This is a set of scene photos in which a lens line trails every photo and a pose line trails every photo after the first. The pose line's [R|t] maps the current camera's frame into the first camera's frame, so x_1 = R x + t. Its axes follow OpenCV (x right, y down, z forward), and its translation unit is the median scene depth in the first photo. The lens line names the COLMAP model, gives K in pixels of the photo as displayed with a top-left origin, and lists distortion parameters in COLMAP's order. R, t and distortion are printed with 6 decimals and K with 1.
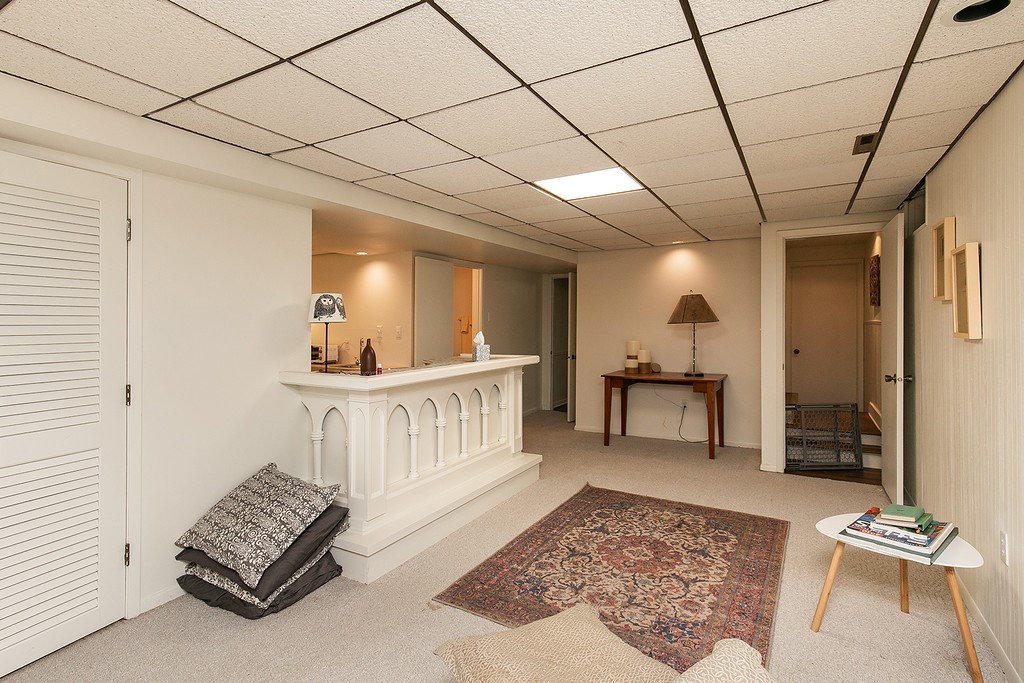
lens RADIAL K [[476.6, 0, 508.9], [0, 476.6, 317.1], [0, 0, 1]] dist [0.000751, -0.000304]
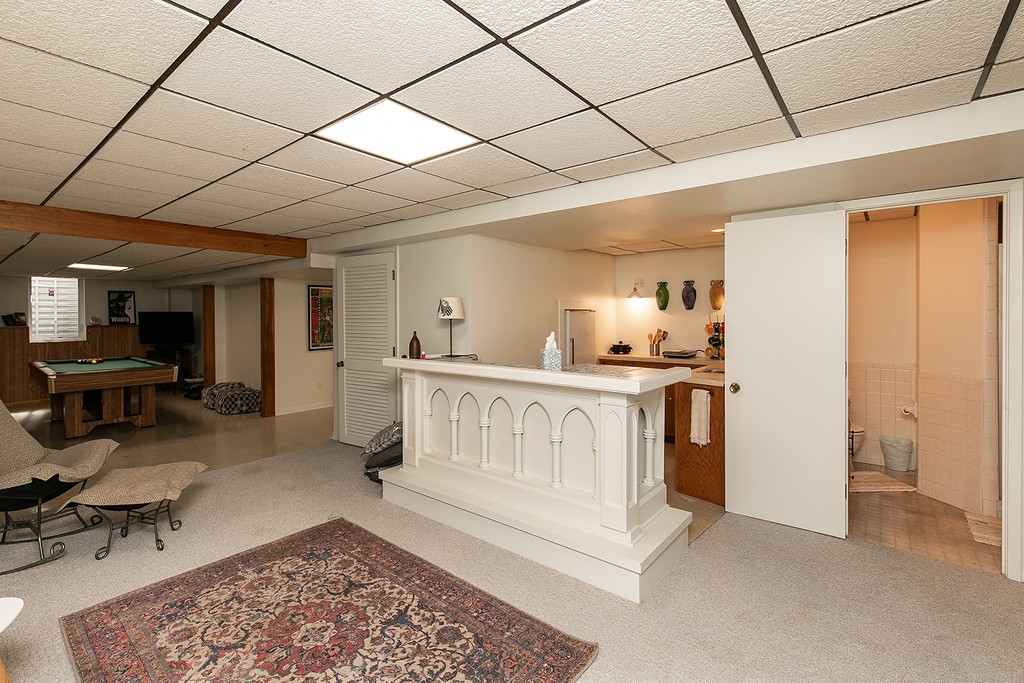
lens RADIAL K [[476.6, 0, 508.9], [0, 476.6, 317.1], [0, 0, 1]] dist [0.000751, -0.000304]
pose [[-0.139753, 0.008559, -0.990149, 0.967720], [0.010194, 0.999922, 0.007205, -0.000739], [0.990134, -0.009087, -0.139830, 1.419428]]
